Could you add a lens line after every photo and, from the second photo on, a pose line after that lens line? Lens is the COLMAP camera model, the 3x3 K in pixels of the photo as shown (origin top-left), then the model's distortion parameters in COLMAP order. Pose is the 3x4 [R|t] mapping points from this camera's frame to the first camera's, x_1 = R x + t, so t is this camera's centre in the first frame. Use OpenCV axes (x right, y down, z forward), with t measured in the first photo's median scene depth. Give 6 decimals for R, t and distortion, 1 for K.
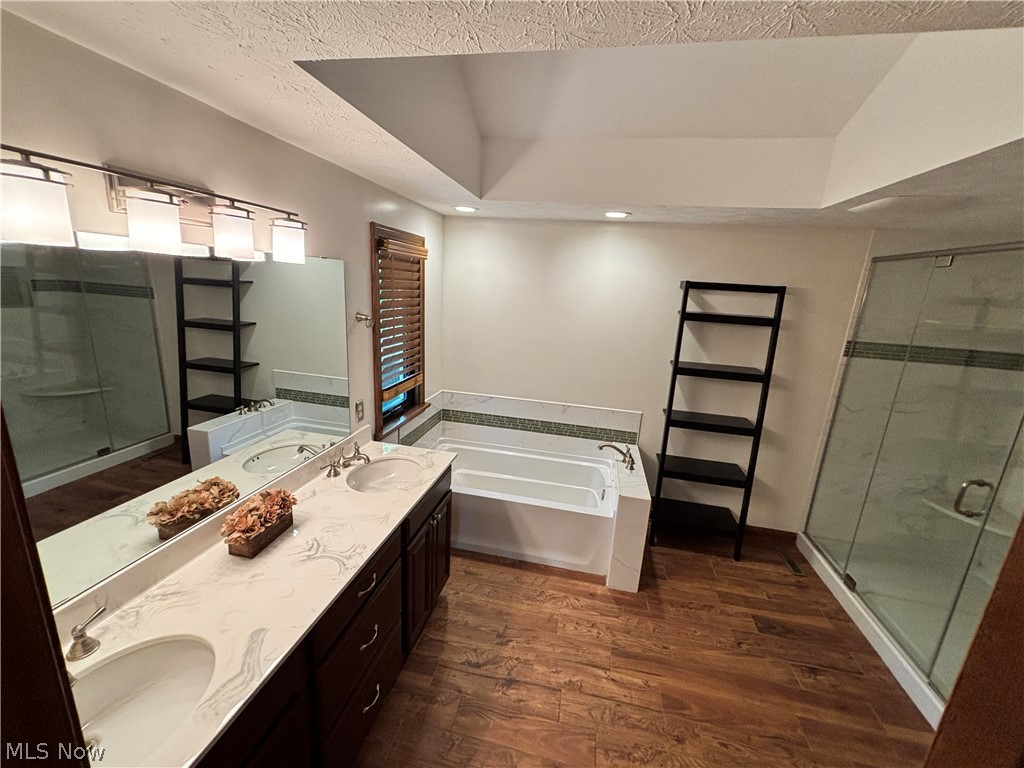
lens RADIAL K [[411.3, 0, 513.9], [0, 411.3, 382.6], [0, 0, 1]] dist [0.002614, 0.000280]
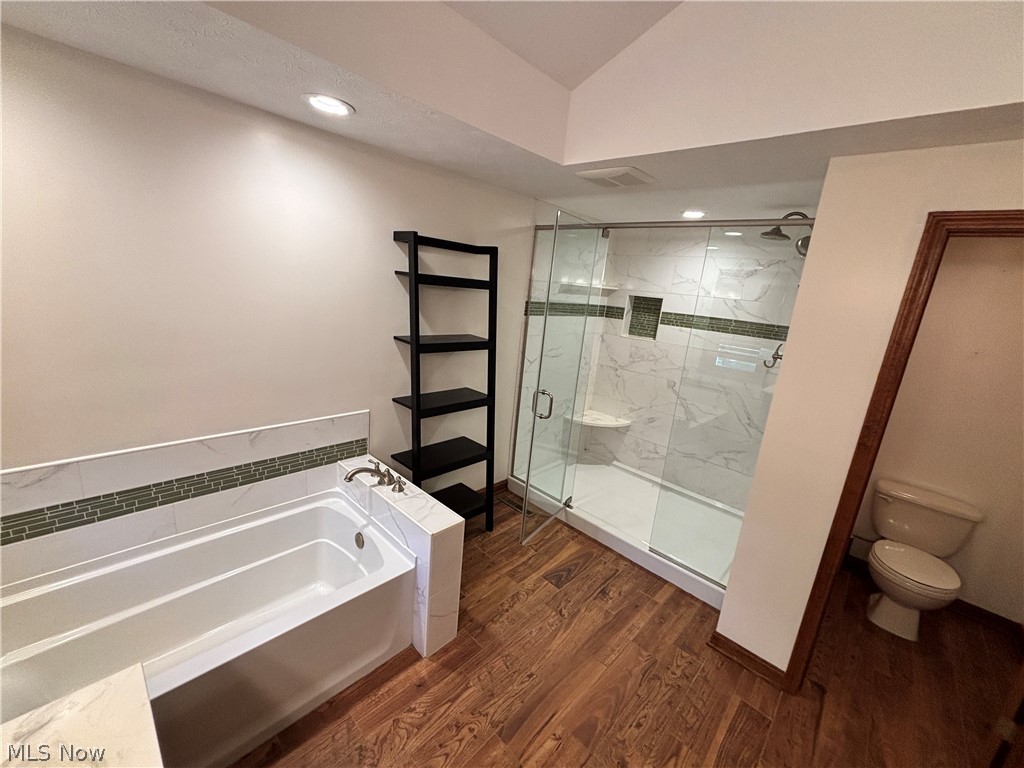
lens RADIAL K [[411.3, 0, 507.8], [0, 411.3, 384.1], [0, 0, 1]] dist [0.002614, 0.000280]
pose [[0.538664, -0.209159, 0.816146, -0.176312], [0.142174, 0.977369, 0.156641, -0.063826], [-0.830438, 0.031658, 0.556210, 0.436332]]
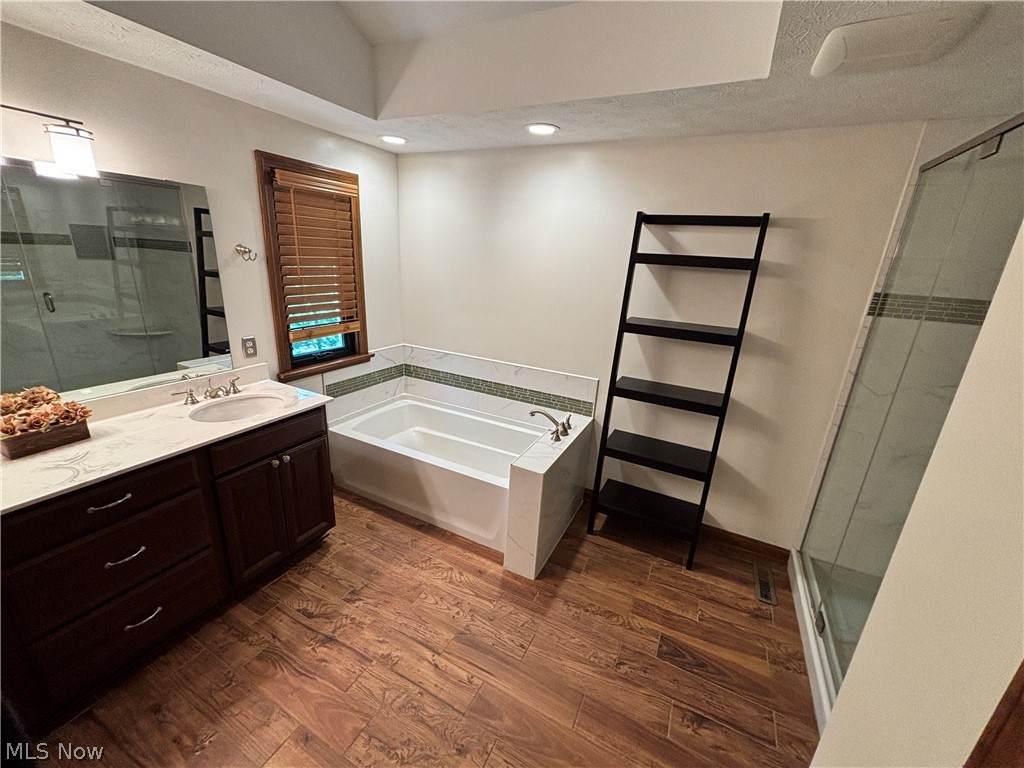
lens RADIAL K [[411.3, 0, 514.6], [0, 411.3, 383.4], [0, 0, 1]] dist [0.002614, 0.000280]
pose [[0.964521, 0.073389, -0.253599, 0.418406], [-0.060465, 0.996461, 0.058395, 0.049052], [0.256987, -0.040990, 0.965545, 0.164440]]
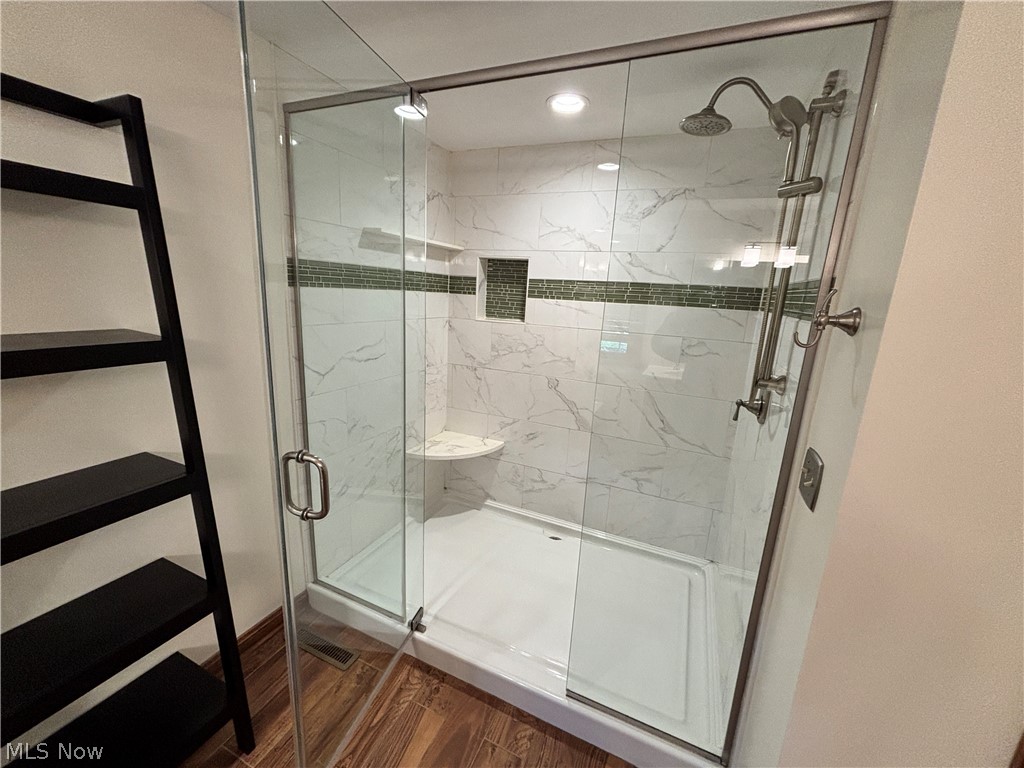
lens RADIAL K [[411.3, 0, 507.3], [0, 411.3, 387.3], [0, 0, 1]] dist [0.002614, 0.000280]
pose [[0.222864, -0.266387, 0.937747, 0.301048], [0.193421, 0.954899, 0.225292, 0.000496], [-0.955468, 0.131170, 0.264338, 0.592470]]
